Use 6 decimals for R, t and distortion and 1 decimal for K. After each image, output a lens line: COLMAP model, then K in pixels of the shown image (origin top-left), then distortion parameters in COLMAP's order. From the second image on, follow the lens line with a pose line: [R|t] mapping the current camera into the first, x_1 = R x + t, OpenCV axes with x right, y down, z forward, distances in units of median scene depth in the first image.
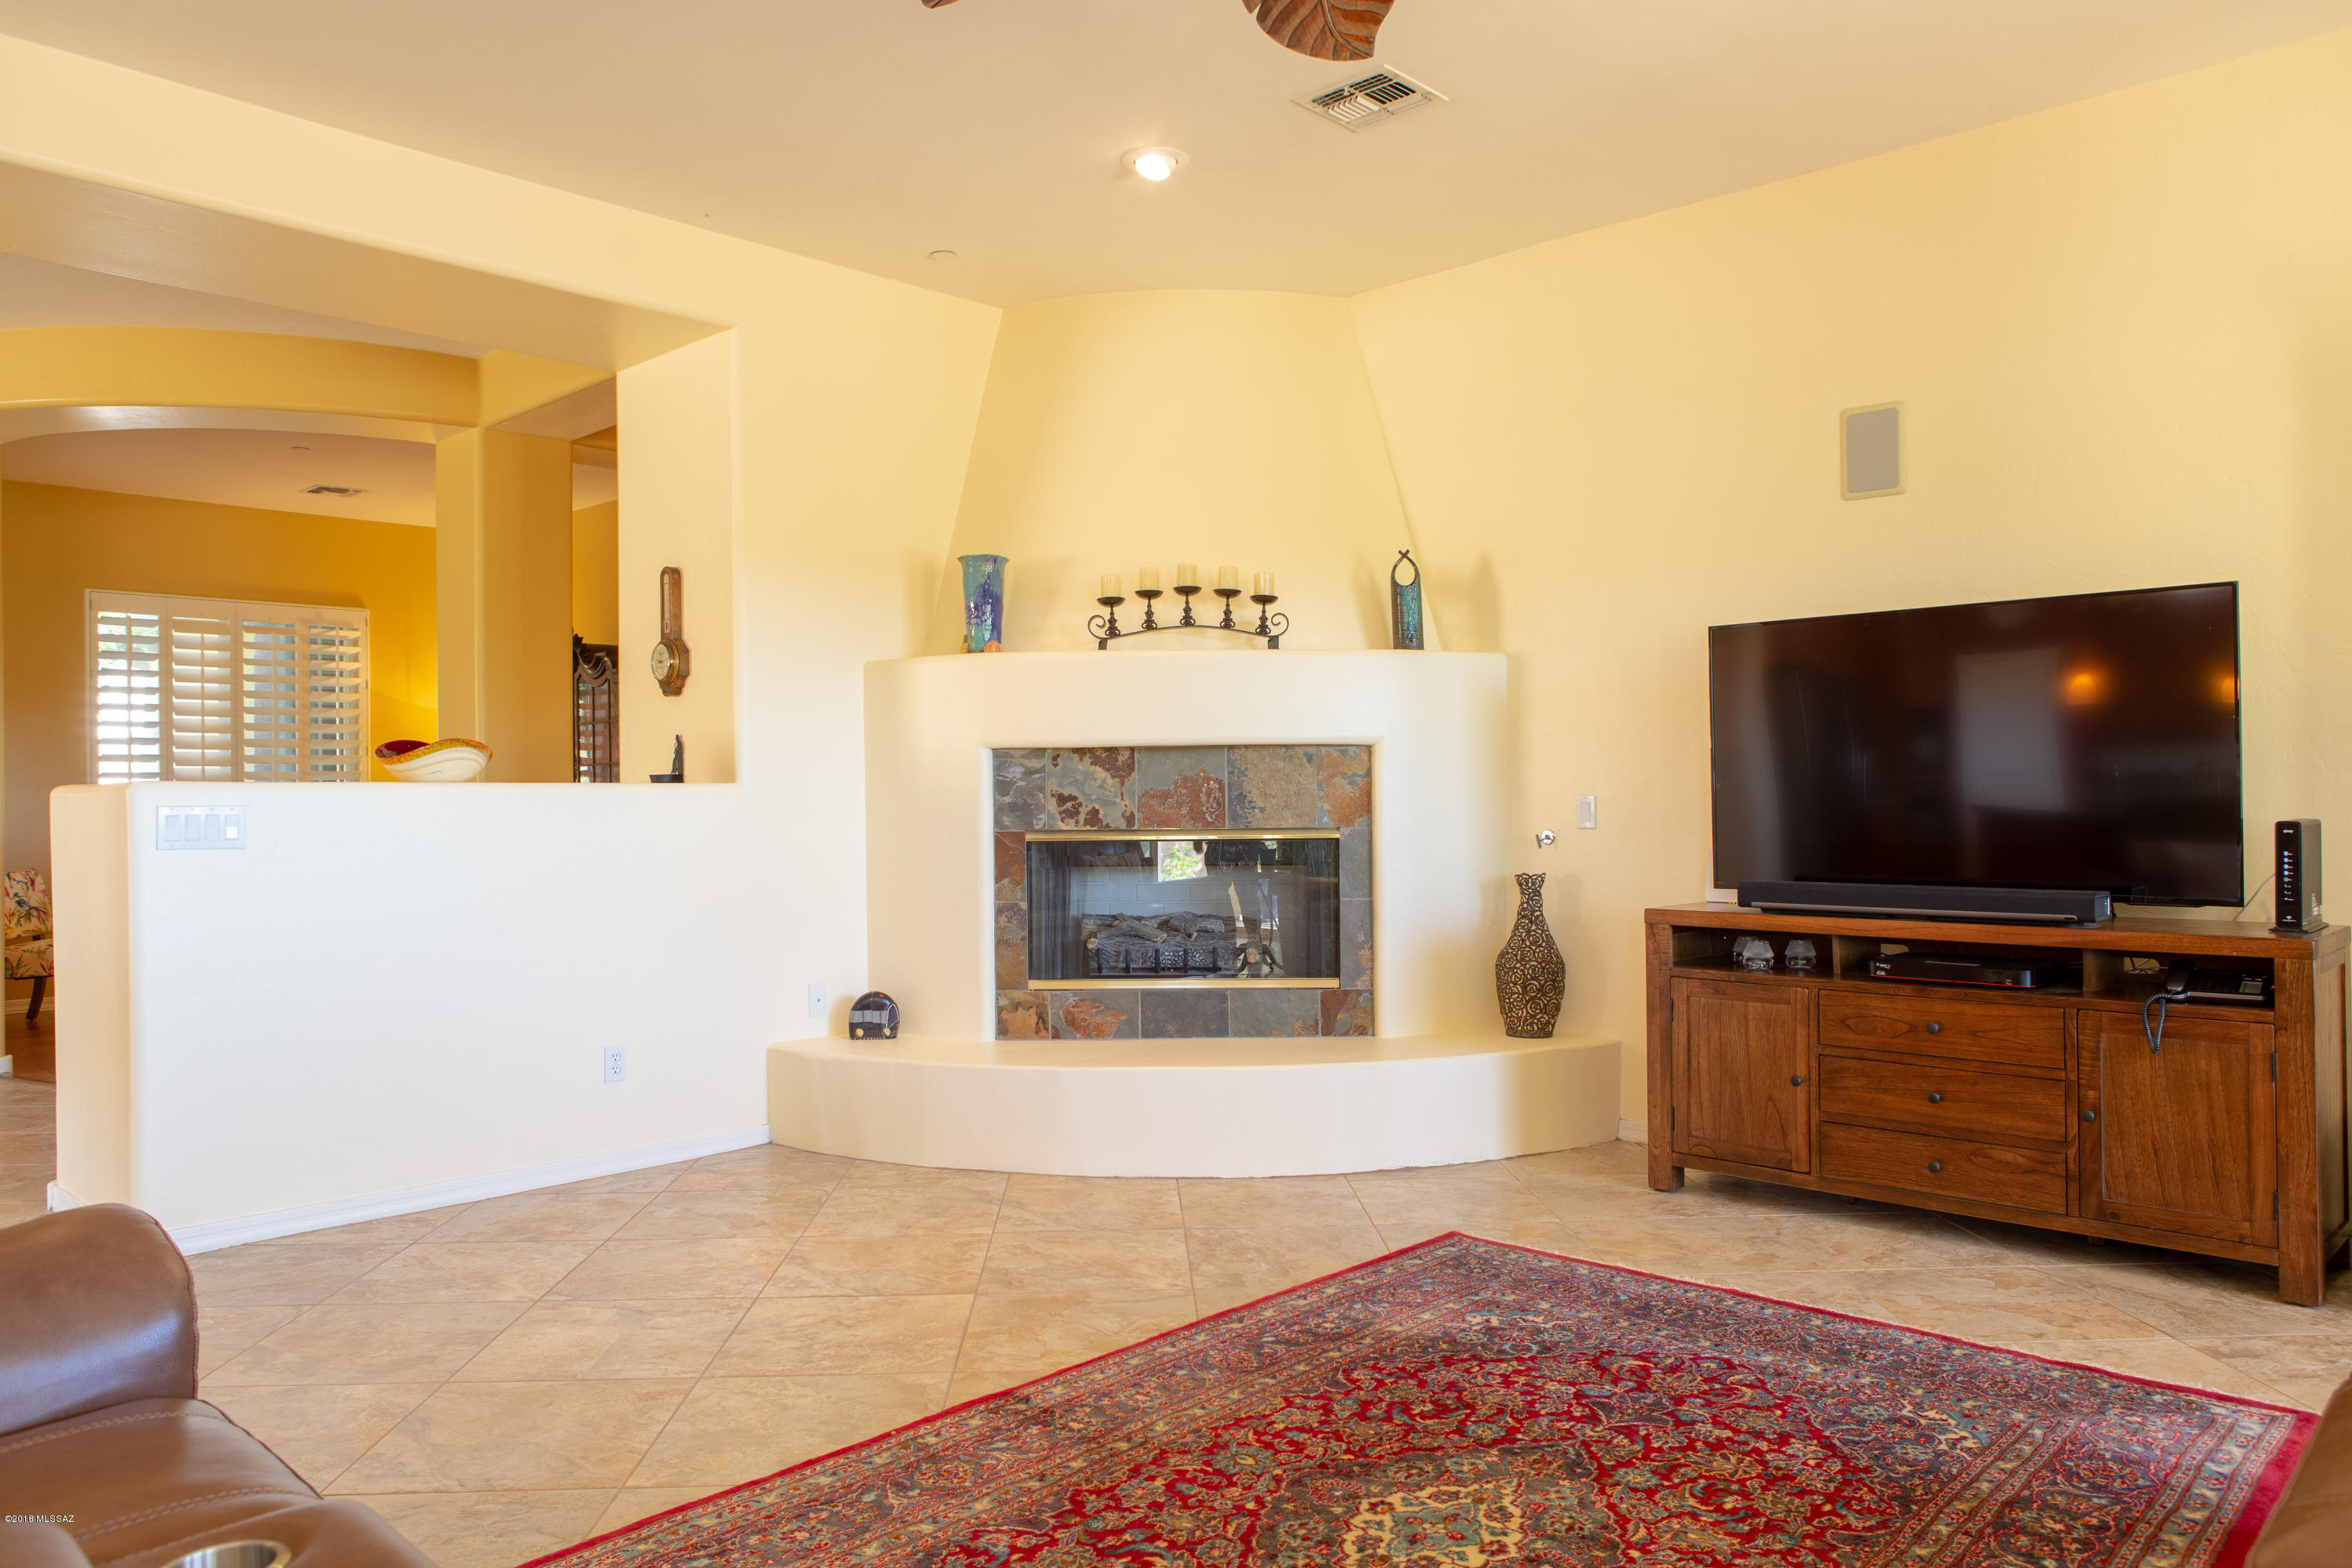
lens RADIAL K [[1589.5, 0, 1180.4], [0, 1589.5, 777.5], [0, 0, 1]] dist [-0.024207, 0.010180]
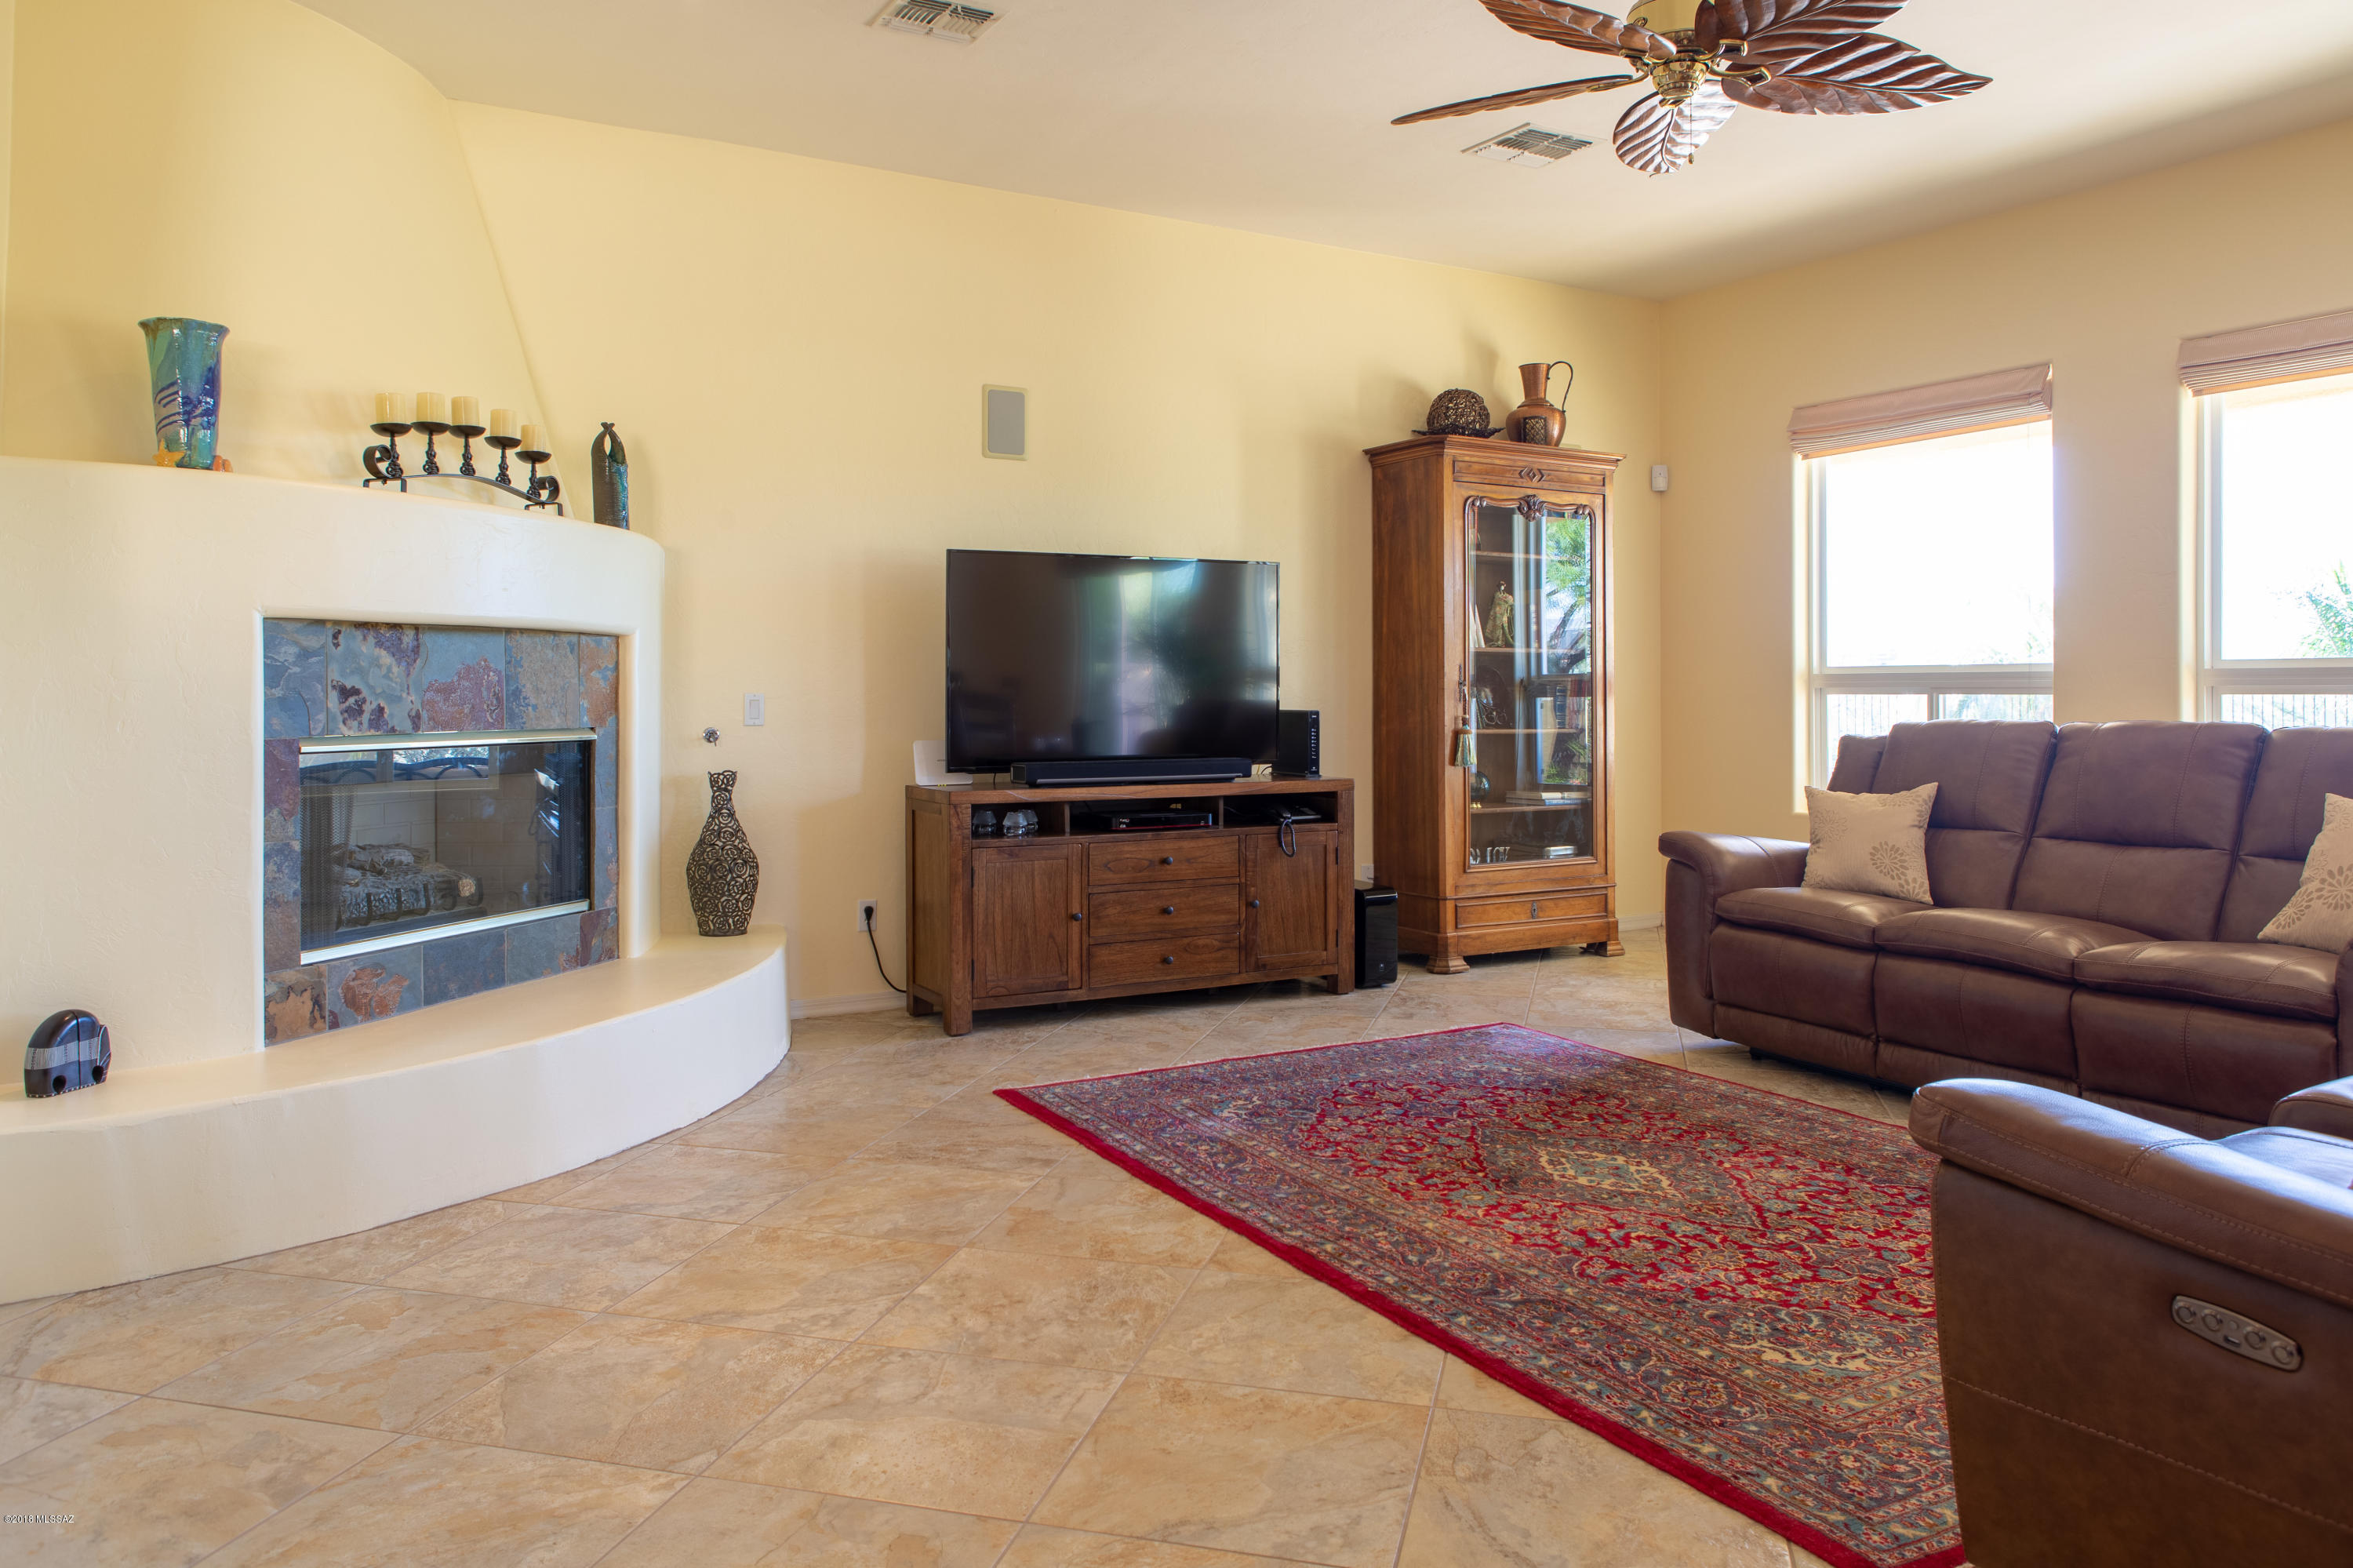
lens RADIAL K [[1616.3, 0, 1171.6], [0, 1616.3, 670.5], [0, 0, 1]] dist [-0.019578, 0.002637]
pose [[0.294987, 0.021573, 0.955258, -0.819698], [-0.011302, 0.999754, -0.019088, 0.016449], [-0.955434, -0.005166, 0.295159, 0.531825]]
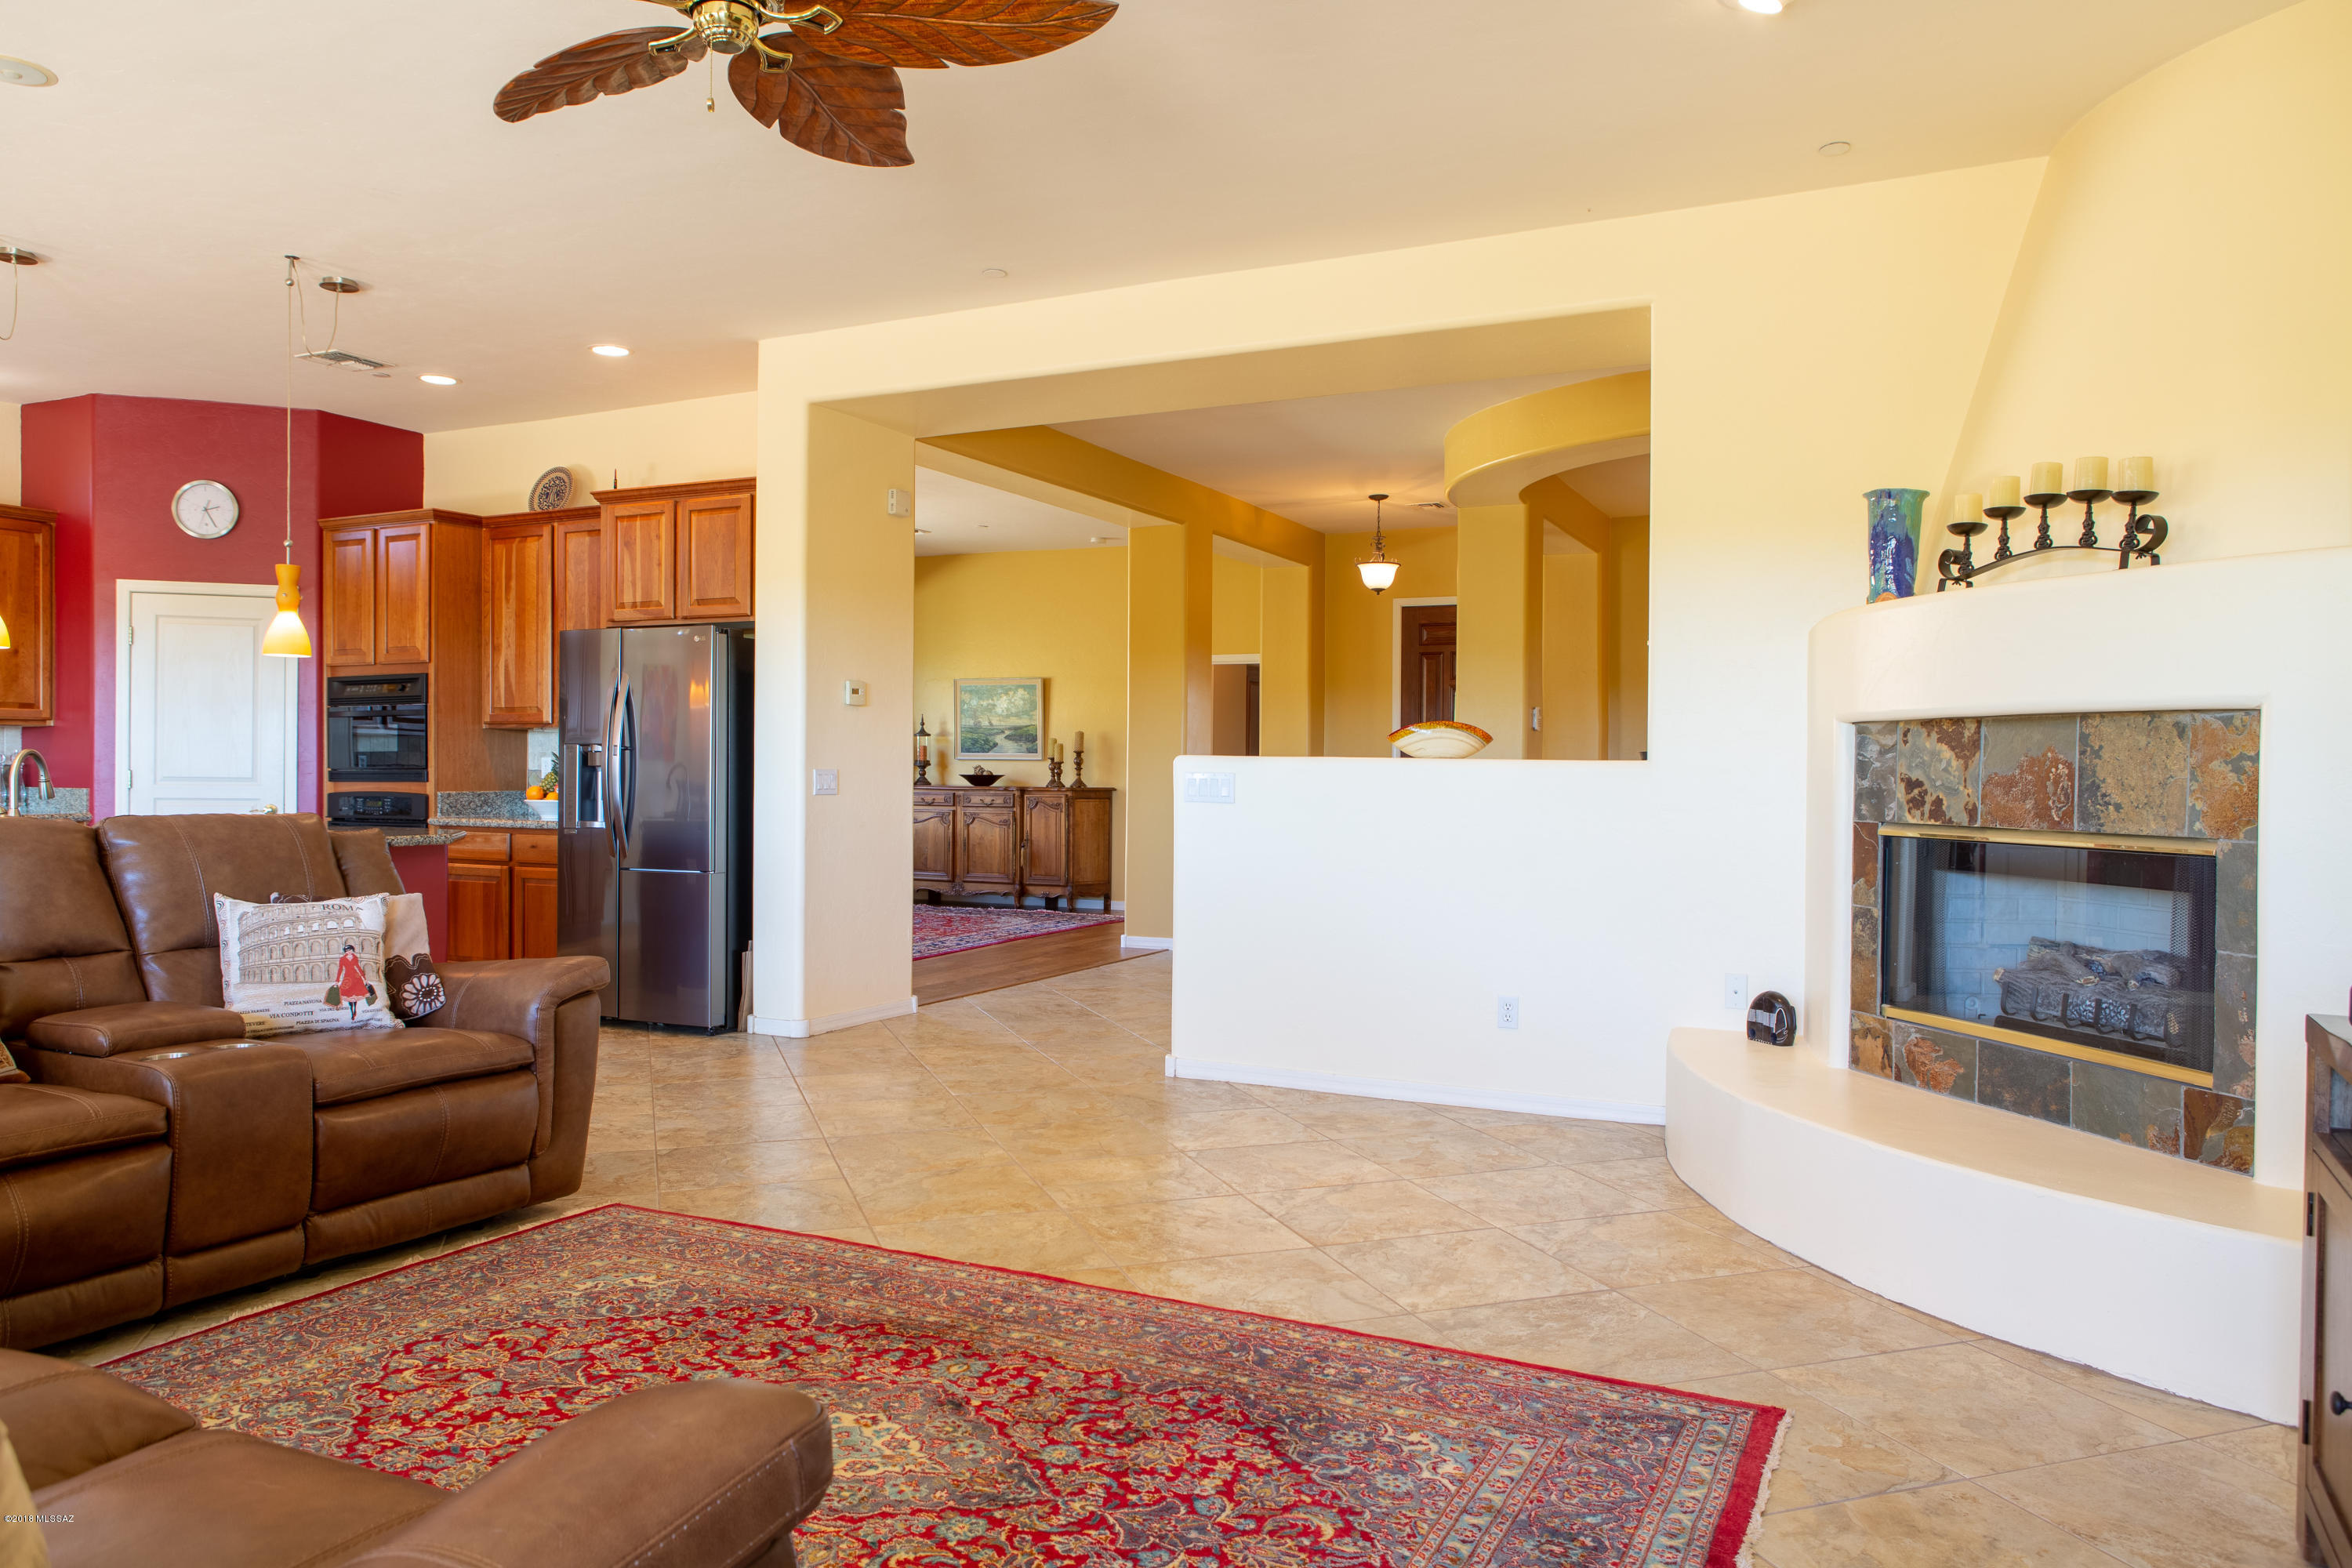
lens RADIAL K [[1589.5, 0, 1180.4], [0, 1589.5, 777.5], [0, 0, 1]] dist [-0.024207, 0.010180]
pose [[0.291934, 0.019098, -0.956248, 0.721557], [-0.002053, 0.999811, 0.019342, -0.005786], [0.956436, -0.003683, 0.291918, 0.517024]]
